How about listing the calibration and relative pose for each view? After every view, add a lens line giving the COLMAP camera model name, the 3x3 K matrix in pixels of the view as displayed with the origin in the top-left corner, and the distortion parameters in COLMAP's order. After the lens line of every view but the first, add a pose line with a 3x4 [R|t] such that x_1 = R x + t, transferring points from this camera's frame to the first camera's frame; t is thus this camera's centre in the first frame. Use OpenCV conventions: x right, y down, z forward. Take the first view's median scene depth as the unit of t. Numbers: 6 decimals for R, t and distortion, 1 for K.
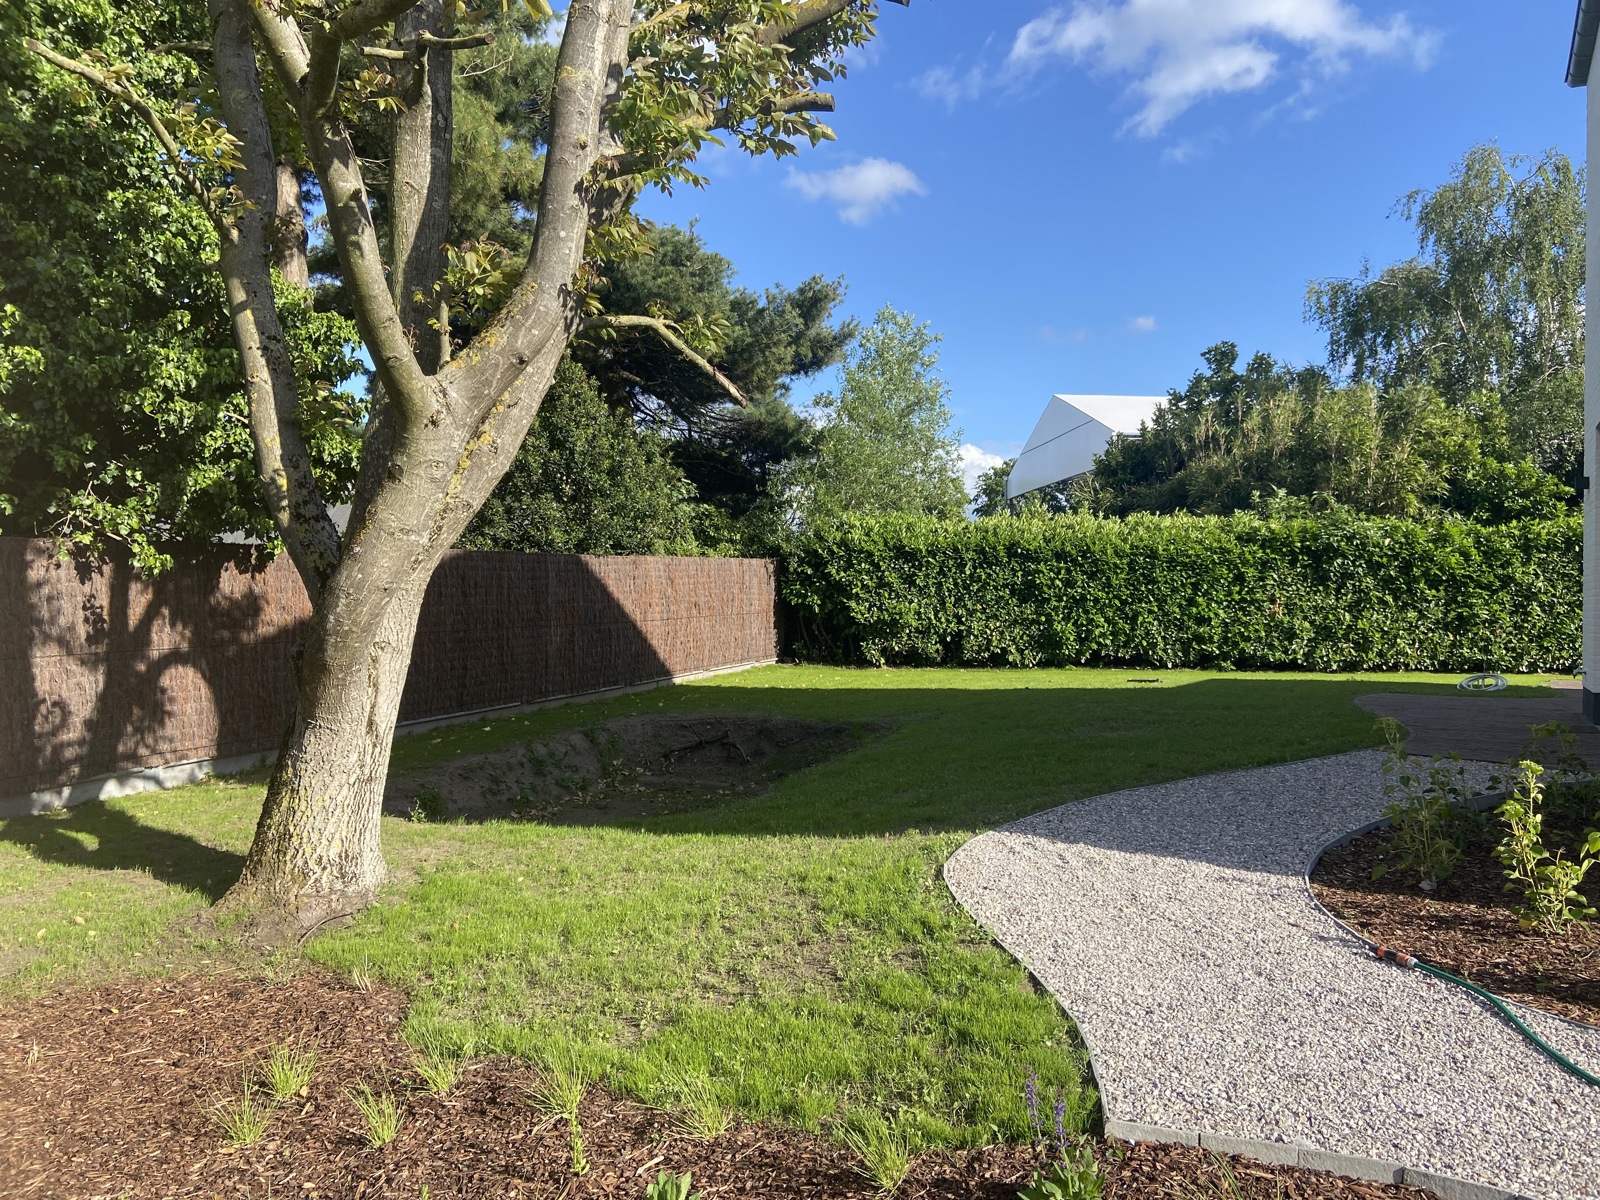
lens RADIAL K [[1217.4, 0, 800.5], [0, 1217.4, 578.4], [0, 0, 1]] dist [0.138752, -0.178091]
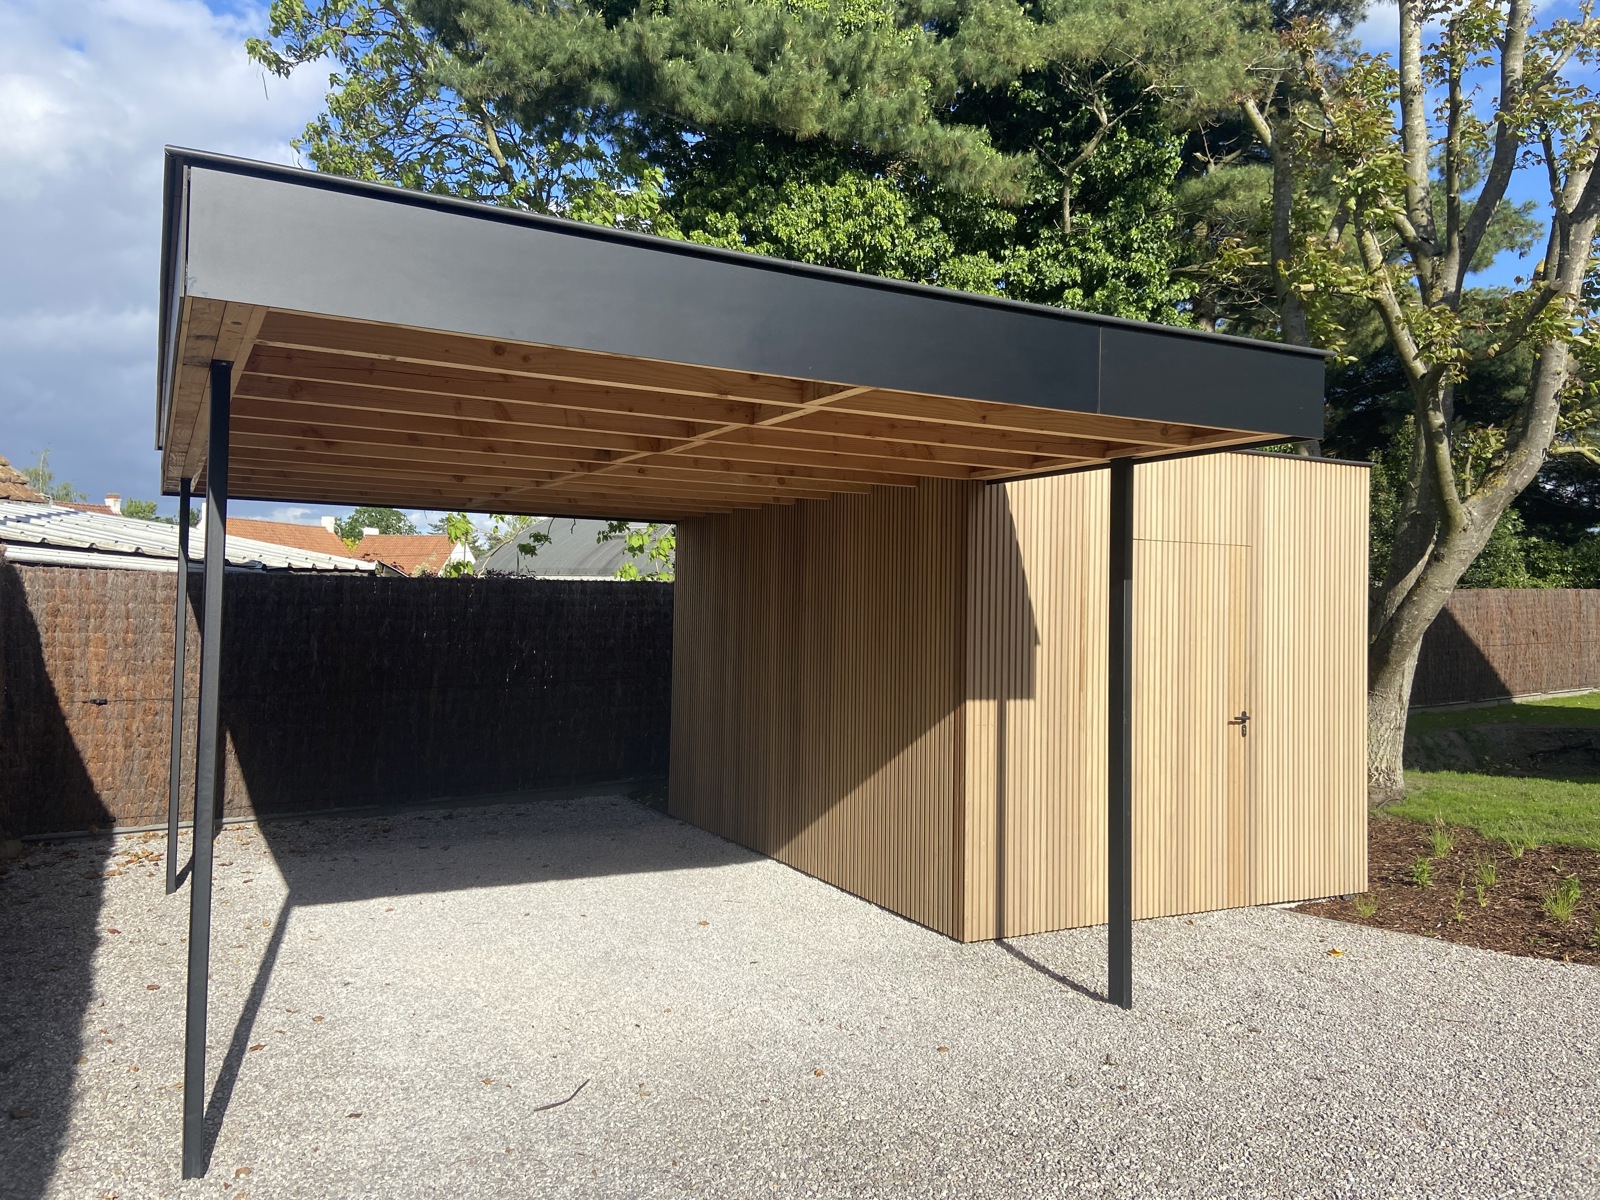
lens RADIAL K [[1217.4, 0, 800.5], [0, 1217.4, 578.4], [0, 0, 1]] dist [0.138752, -0.178091]
pose [[0.842467, -0.011856, -0.538618, -0.038863], [0.000877, 0.999787, -0.020635, -0.004757], [0.538748, 0.016912, 0.842297, -0.333856]]
